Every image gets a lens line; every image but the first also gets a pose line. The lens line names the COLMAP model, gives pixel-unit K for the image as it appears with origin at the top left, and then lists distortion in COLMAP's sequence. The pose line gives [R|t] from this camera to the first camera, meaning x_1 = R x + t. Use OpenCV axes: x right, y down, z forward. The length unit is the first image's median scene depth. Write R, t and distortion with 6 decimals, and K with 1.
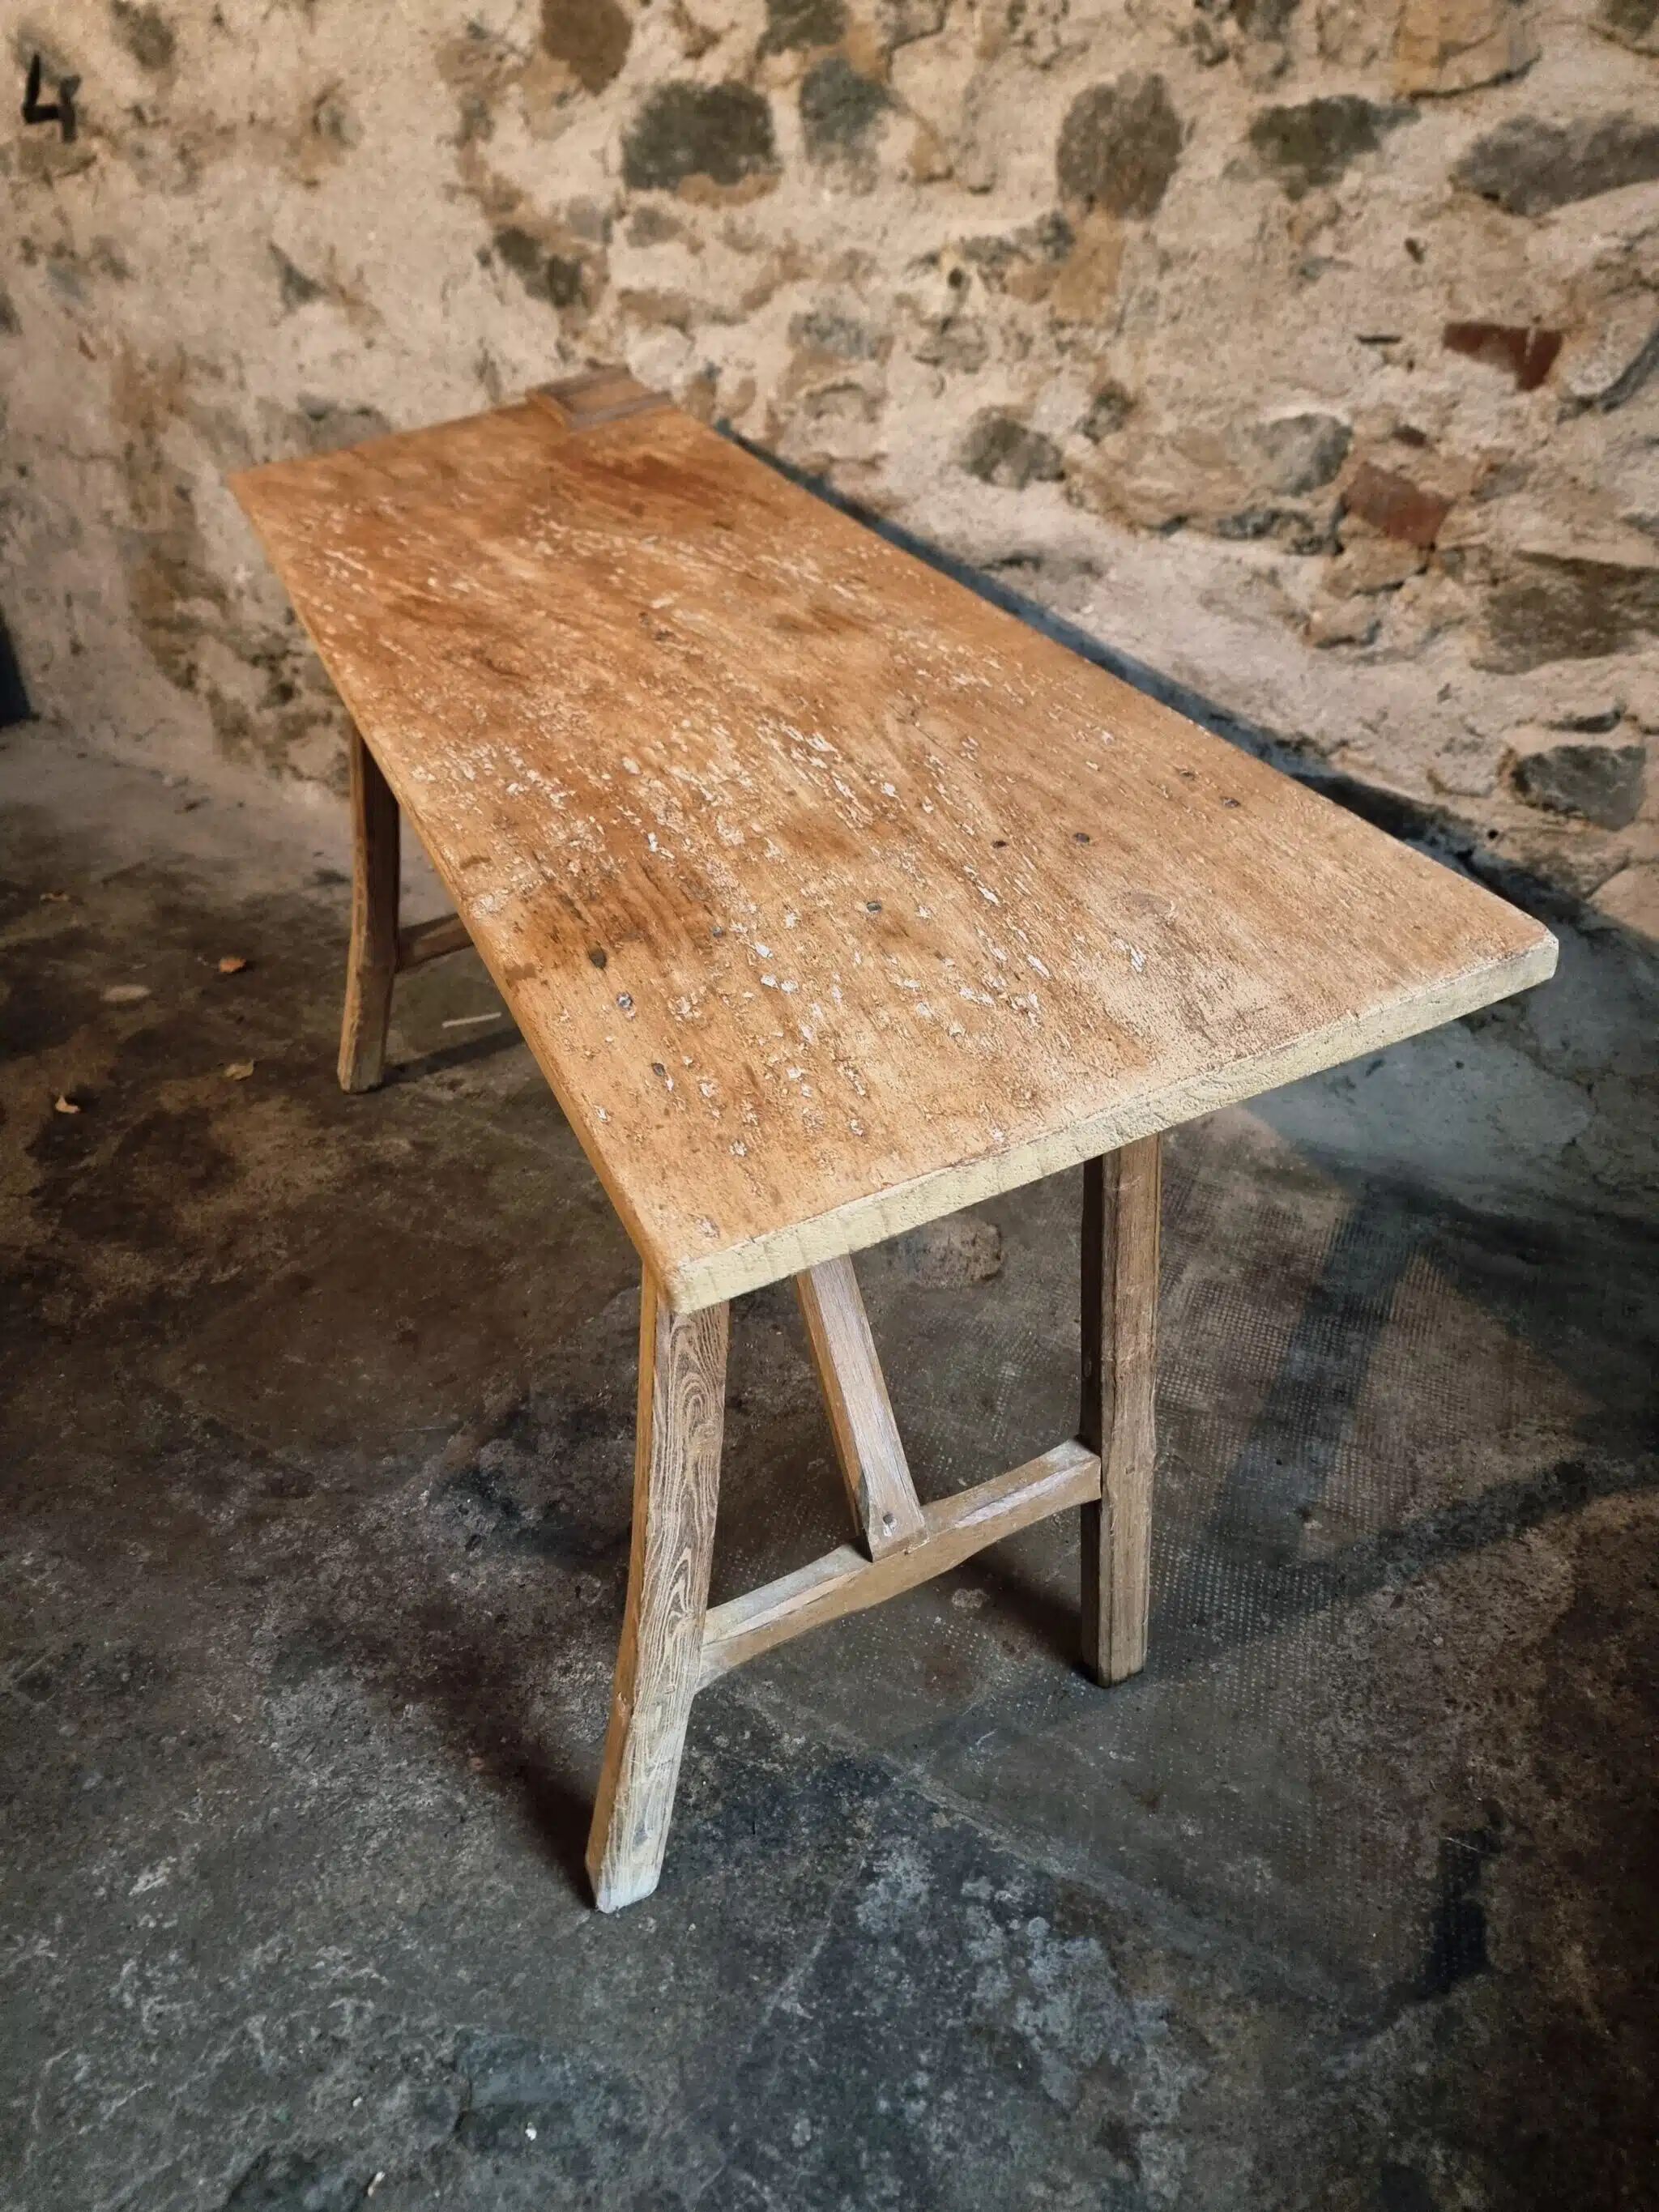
lens RADIAL K [[1554.7, 0, 813.5], [0, 1554.7, 1117.5], [0, 0, 1]] dist [0.050371, -0.050722]
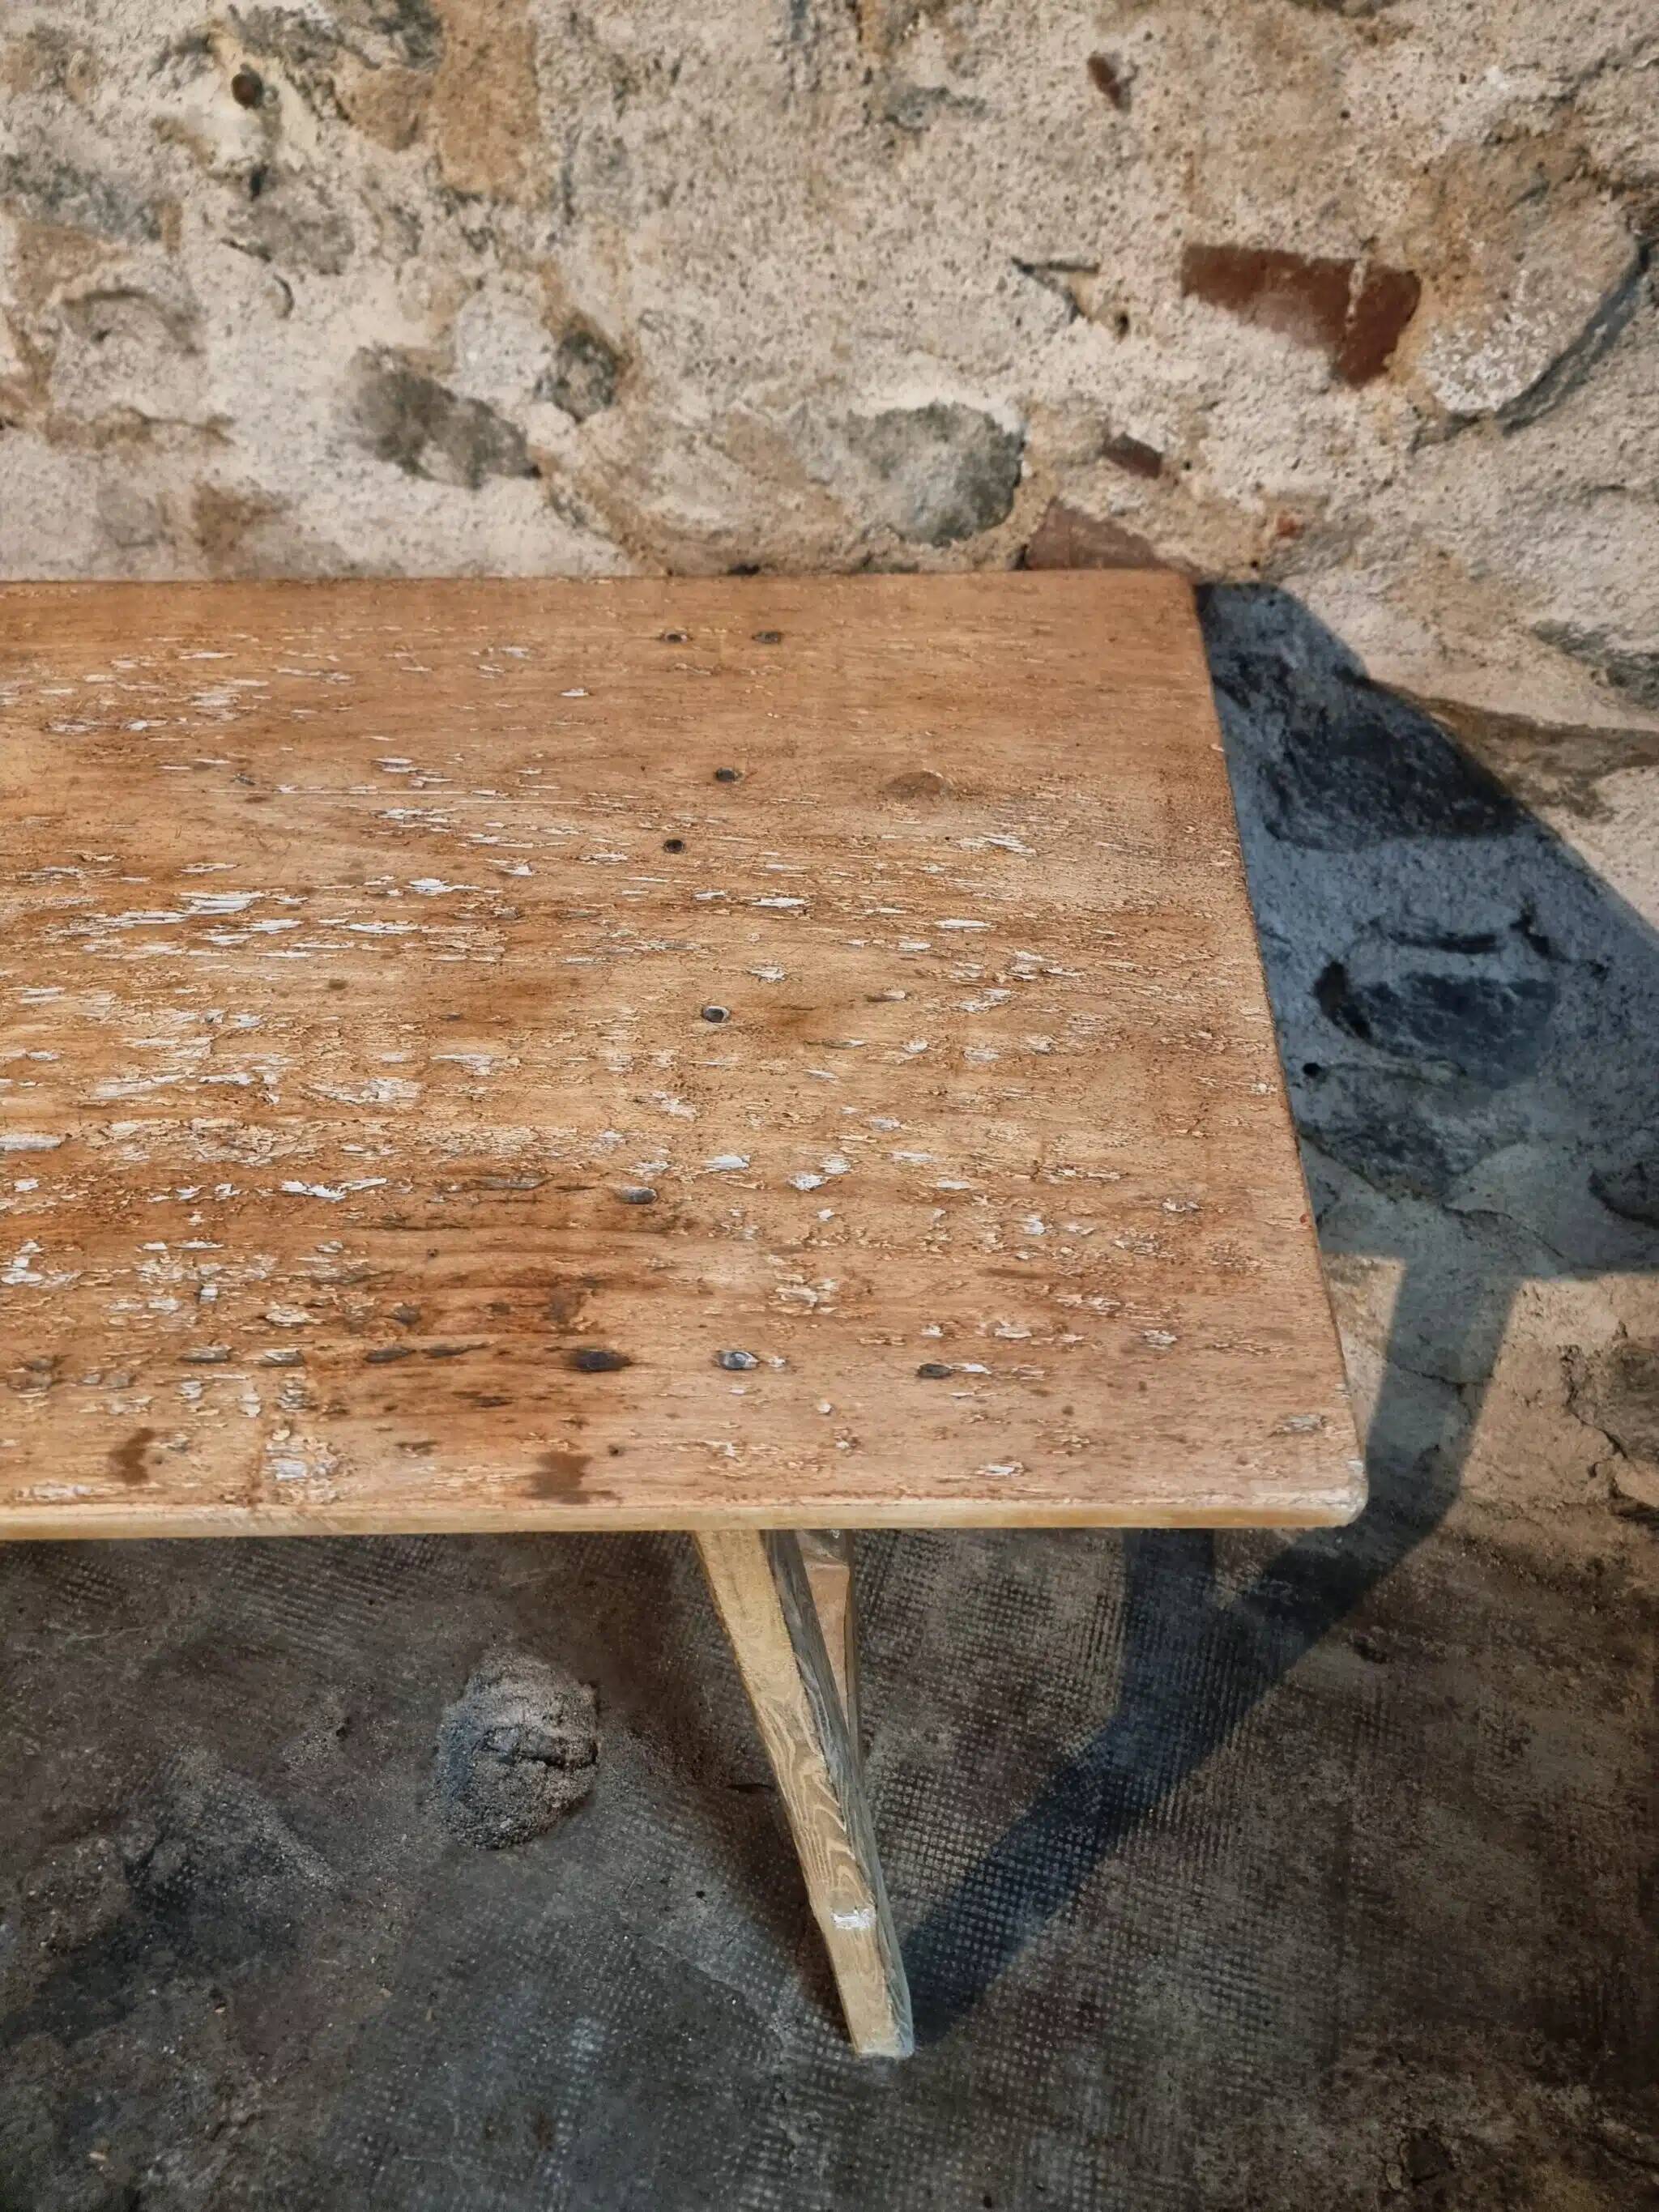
lens RADIAL K [[1546.9, 0, 842.6], [0, 1546.9, 1116.4], [0, 0, 1]] dist [0.046113, -0.048956]
pose [[0.992641, -0.101363, 0.066253, 0.218558], [0.082163, 0.965675, 0.246417, -0.339231], [-0.088957, -0.239160, 0.966897, 0.444294]]
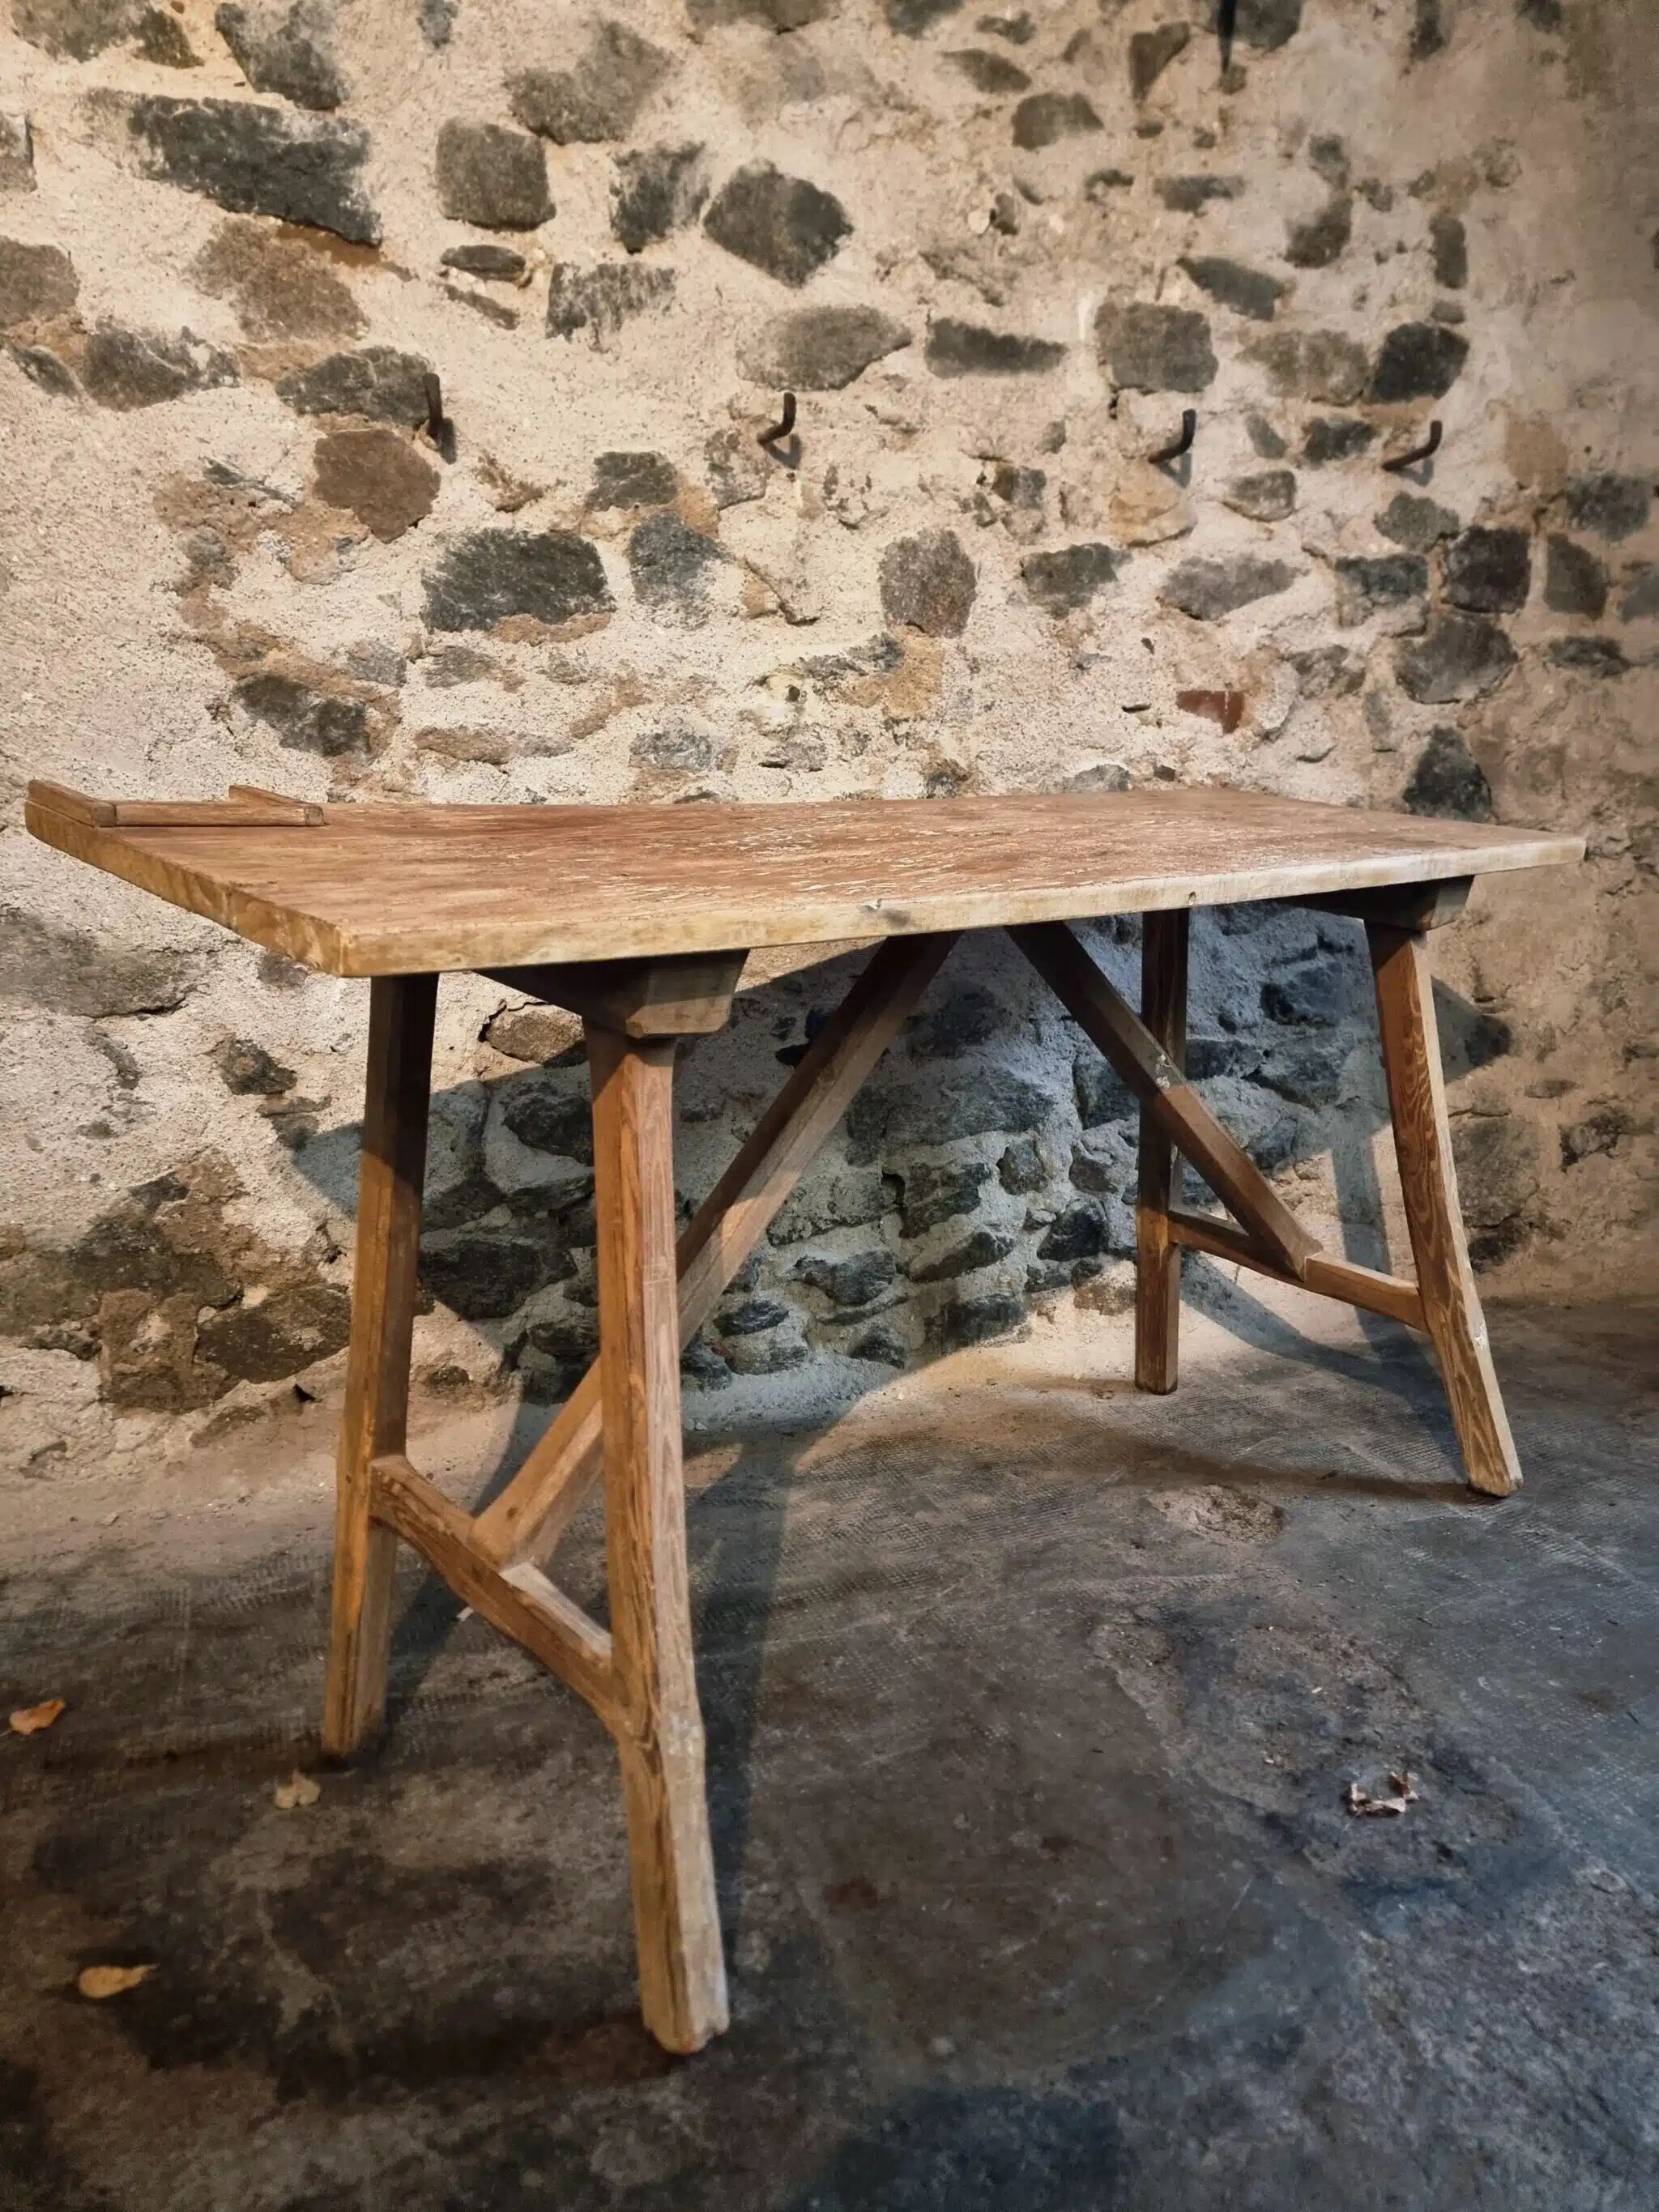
lens RADIAL K [[1529.1, 0, 831.1], [0, 1529.1, 1107.6], [0, 0, 1]] dist [0.069953, -0.067159]
pose [[0.655050, -0.176164, 0.734762, -0.764876], [0.457797, 0.866161, -0.200465, -0.054342], [-0.601108, 0.467687, 0.648027, 0.434052]]
